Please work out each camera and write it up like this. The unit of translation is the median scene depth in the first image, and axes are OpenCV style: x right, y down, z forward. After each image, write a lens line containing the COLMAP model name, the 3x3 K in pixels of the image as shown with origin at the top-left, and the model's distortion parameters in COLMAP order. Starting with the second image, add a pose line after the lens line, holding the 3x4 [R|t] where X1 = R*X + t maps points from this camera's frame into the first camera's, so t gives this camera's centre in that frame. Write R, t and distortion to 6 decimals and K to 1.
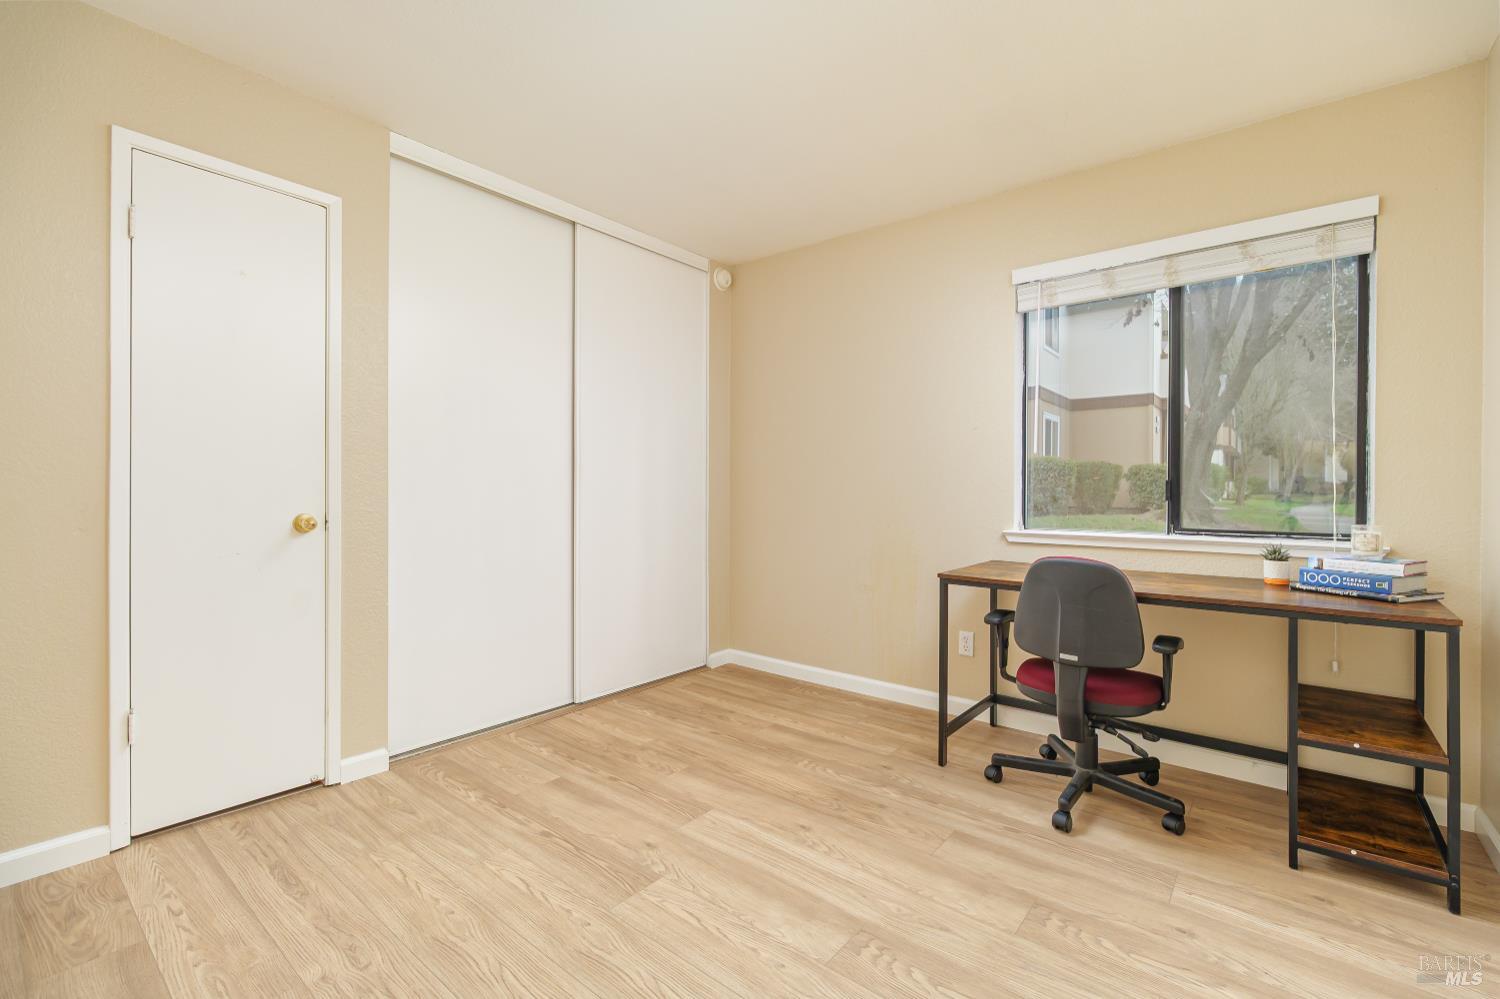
lens RADIAL K [[655.2, 0, 750.0], [0, 655.2, 499.5], [0, 0, 1]] dist [-0.000802, -0.000649]
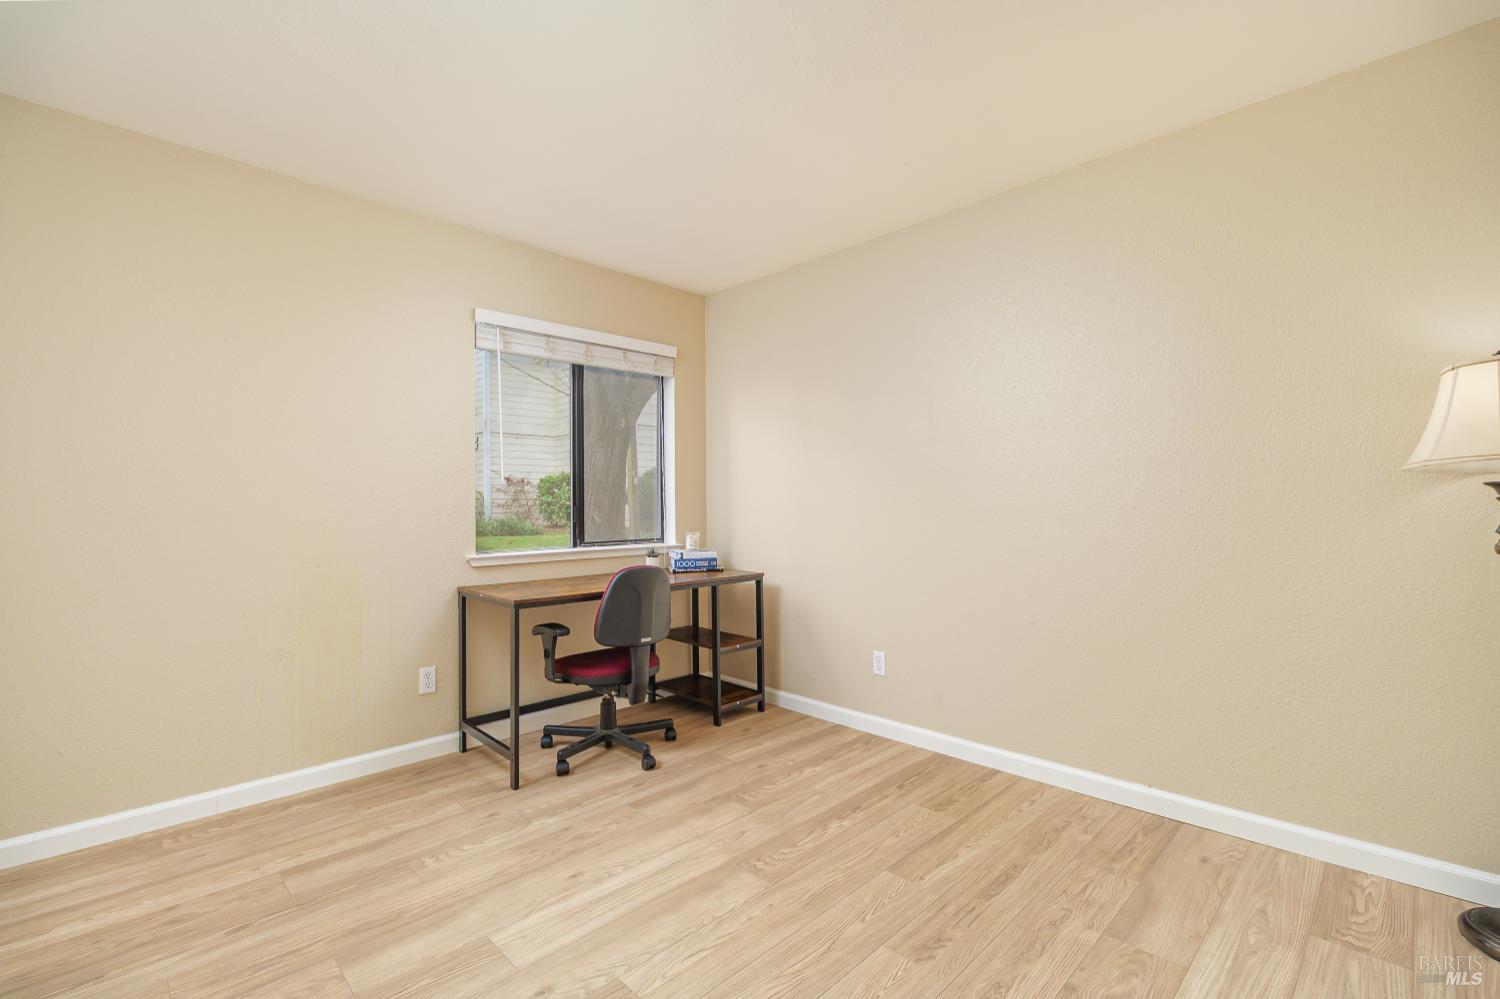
lens RADIAL K [[681.6, 0, 750.0], [0, 681.6, 499.5], [0, 0, 1]] dist [0.000185, -0.000111]
pose [[0.090290, 0.004578, 0.995905, -0.764633], [0.024287, 0.999682, -0.006797, -0.027784], [-0.995619, 0.024801, 0.090151, 0.558317]]
